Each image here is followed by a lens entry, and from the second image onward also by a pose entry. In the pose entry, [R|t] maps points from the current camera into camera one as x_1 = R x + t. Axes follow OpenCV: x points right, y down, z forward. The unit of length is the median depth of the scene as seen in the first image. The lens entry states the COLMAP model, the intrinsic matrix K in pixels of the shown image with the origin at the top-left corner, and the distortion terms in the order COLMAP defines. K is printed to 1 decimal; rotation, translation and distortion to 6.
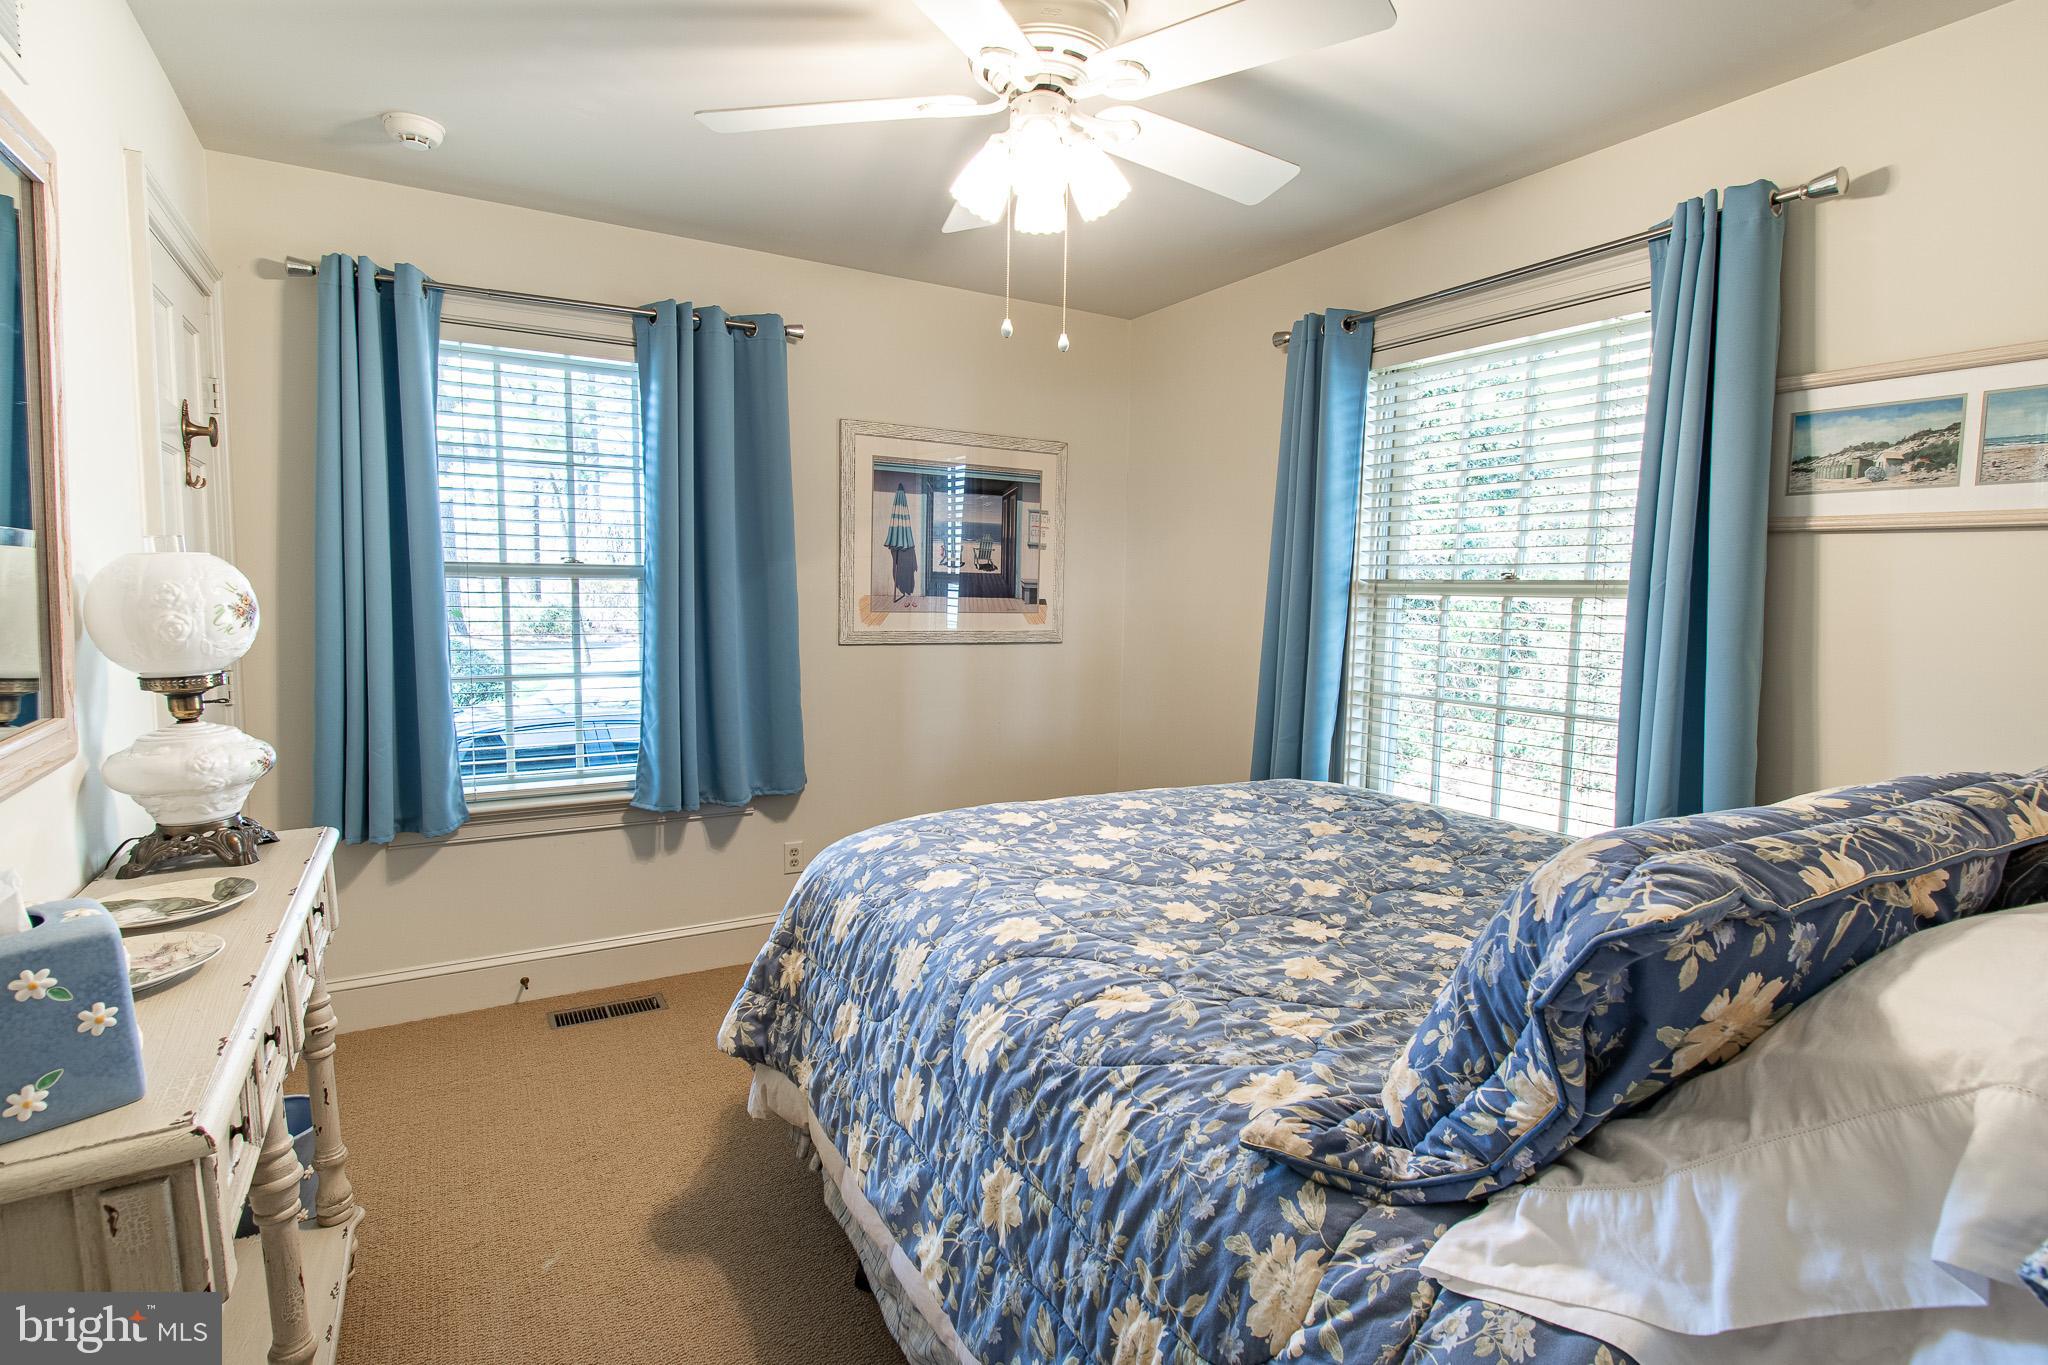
lens RADIAL K [[1006.9, 0, 1023.2], [0, 1006.9, 675.6], [0, 0, 1]] dist [-0.000040, -0.000887]
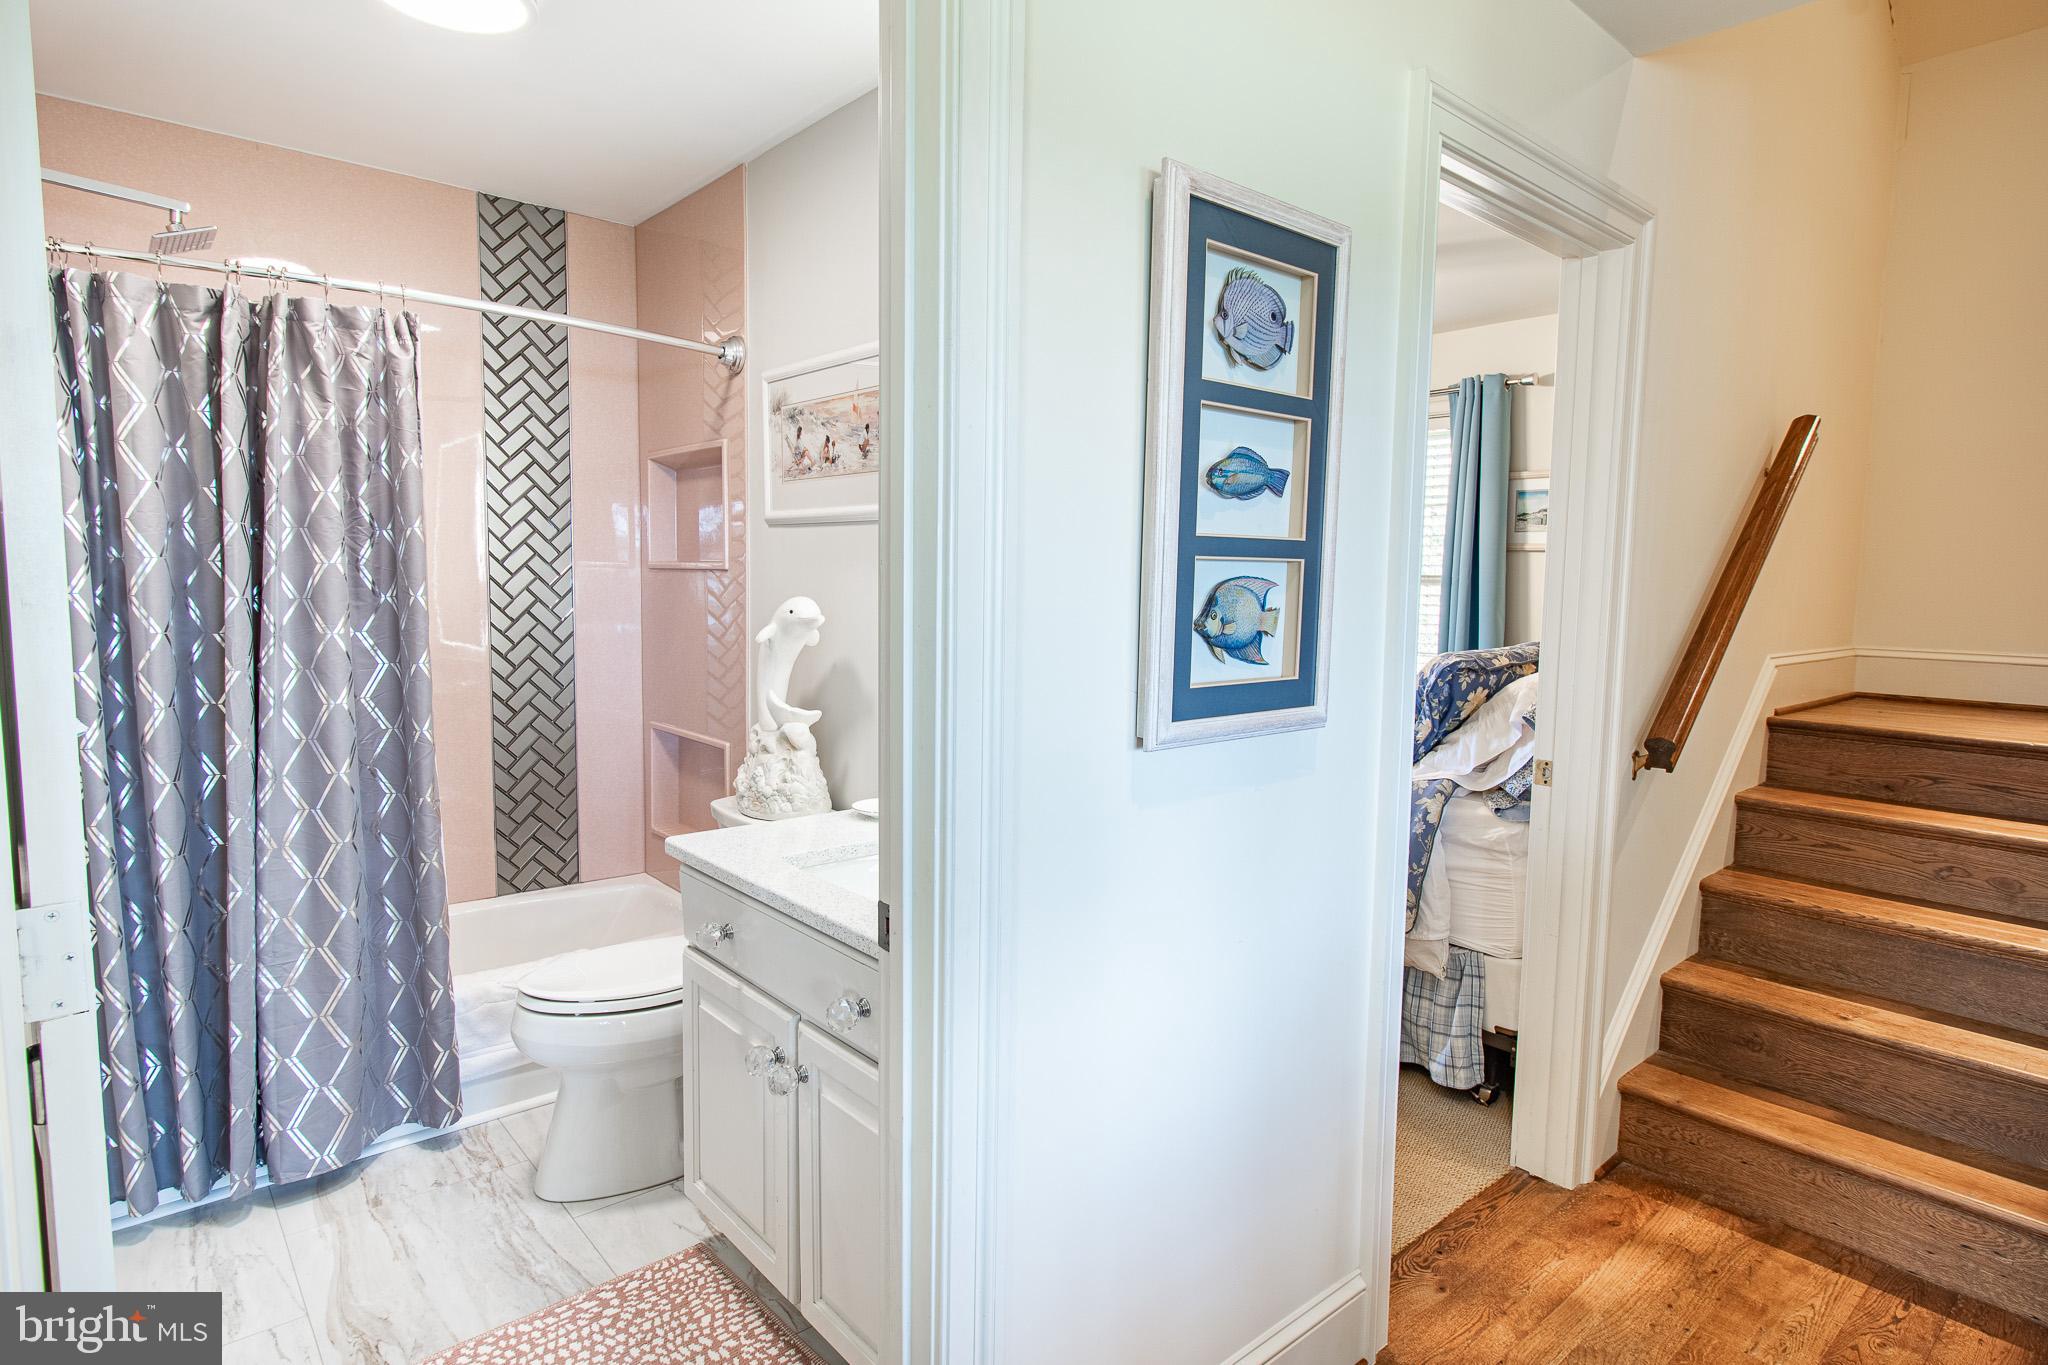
lens RADIAL K [[1082.7, 0, 1026.4], [0, 1082.7, 680.3], [0, 0, 1]] dist [-0.008025, -0.002907]
pose [[0.983368, -0.020034, 0.180514, -0.504435], [0.018601, 0.999781, 0.009633, 0.063746], [-0.180667, -0.006115, 0.983525, -0.806316]]
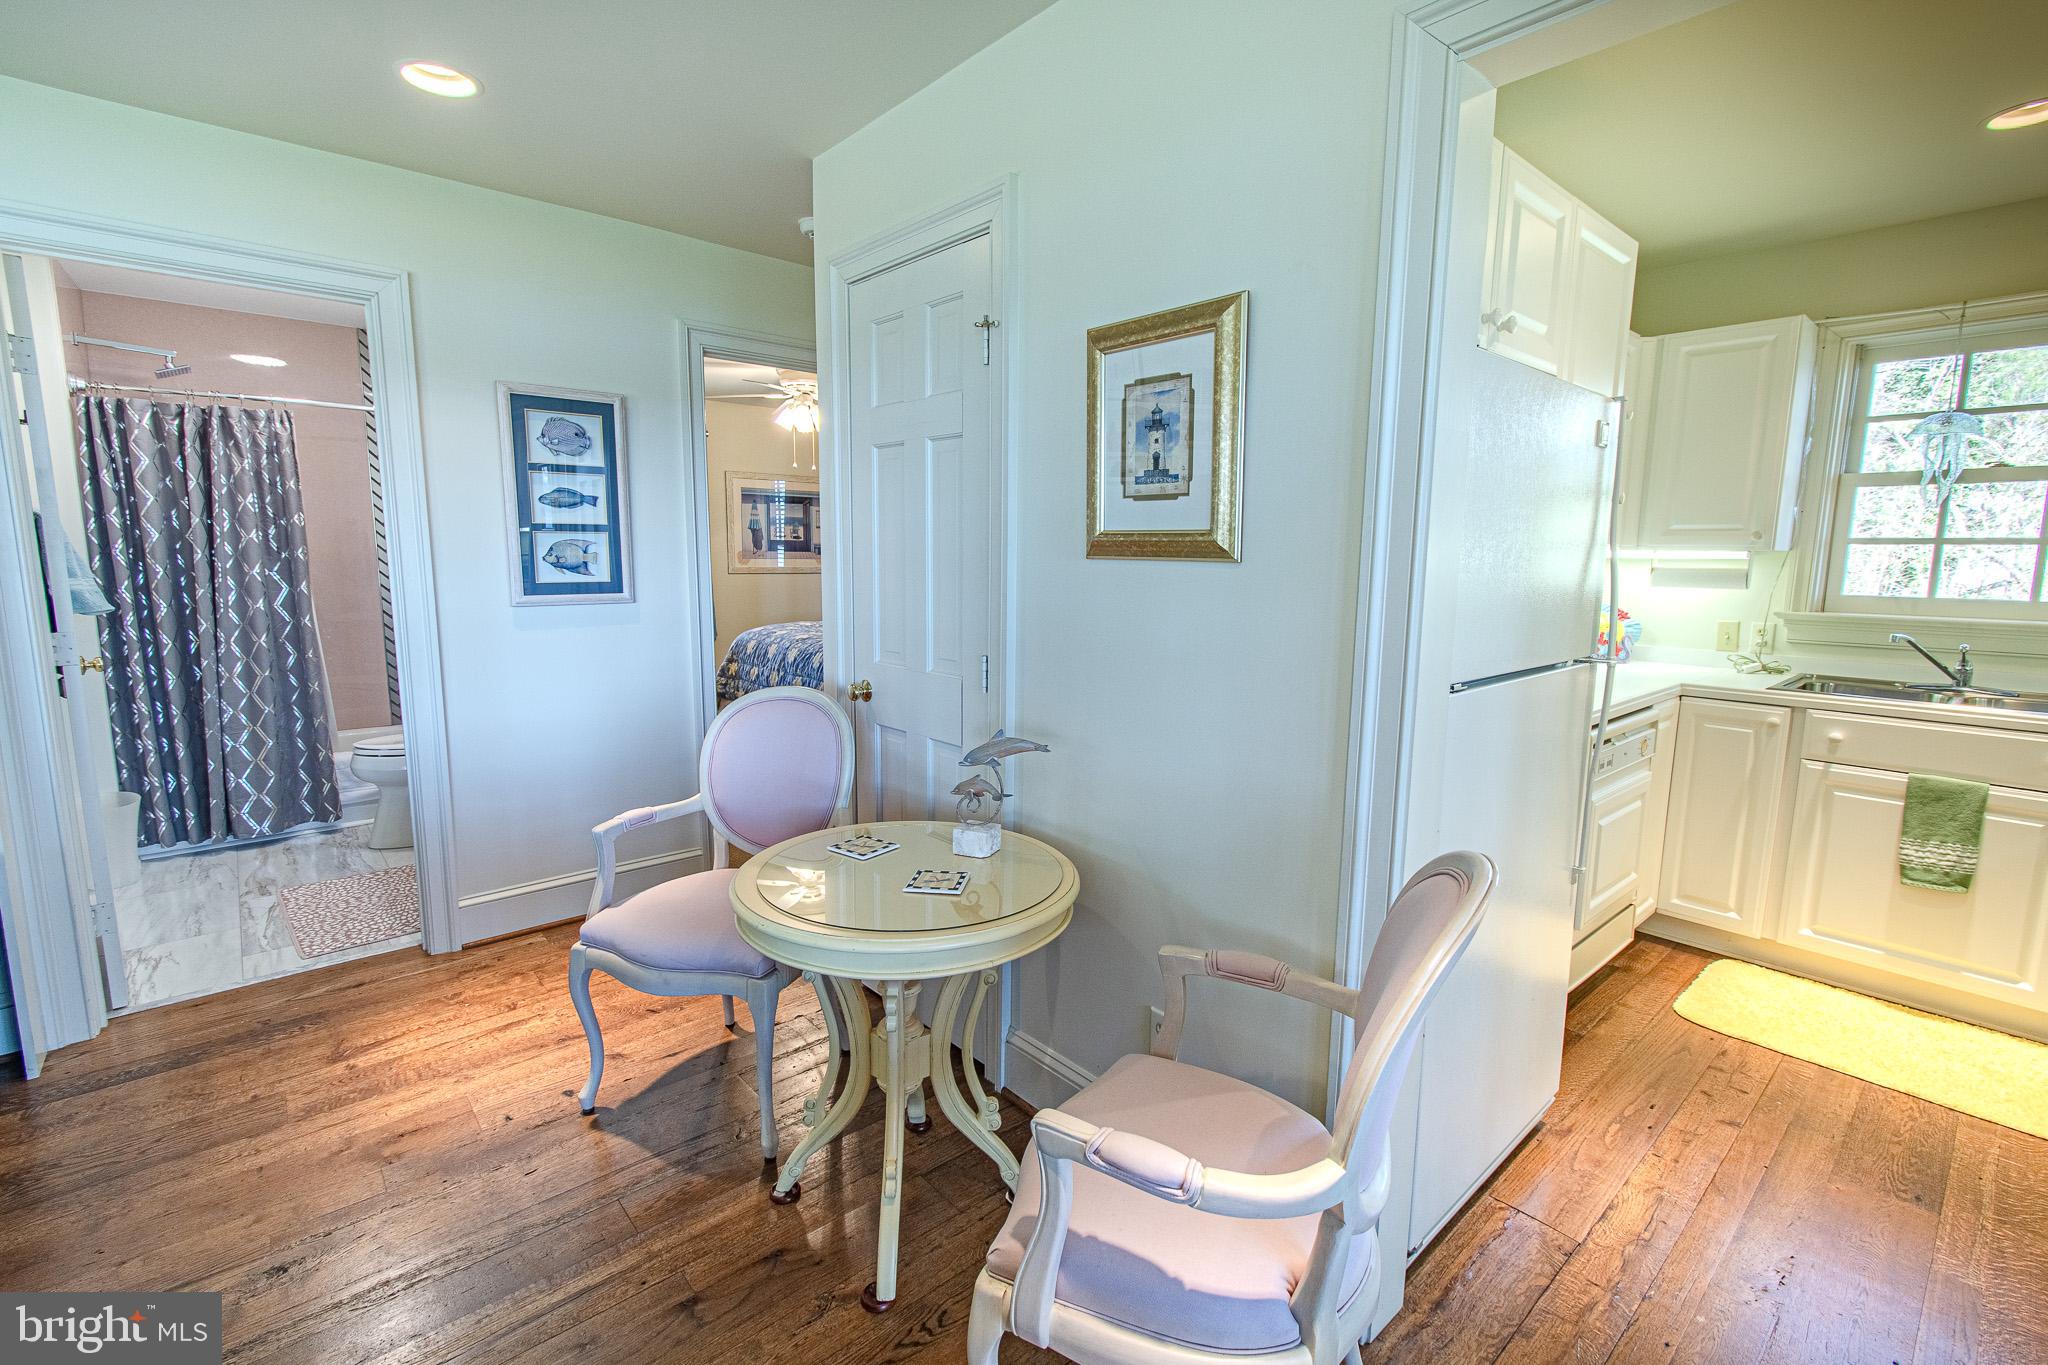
lens RADIAL K [[901.8, 0, 1021.4], [0, 901.8, 678.5], [0, 0, 1]] dist [0.003890, -0.002308]
pose [[0.982395, -0.036512, 0.183211, 0.115770], [0.026448, 0.998019, 0.057080, 0.154807], [-0.184932, -0.051230, 0.981415, -1.614580]]
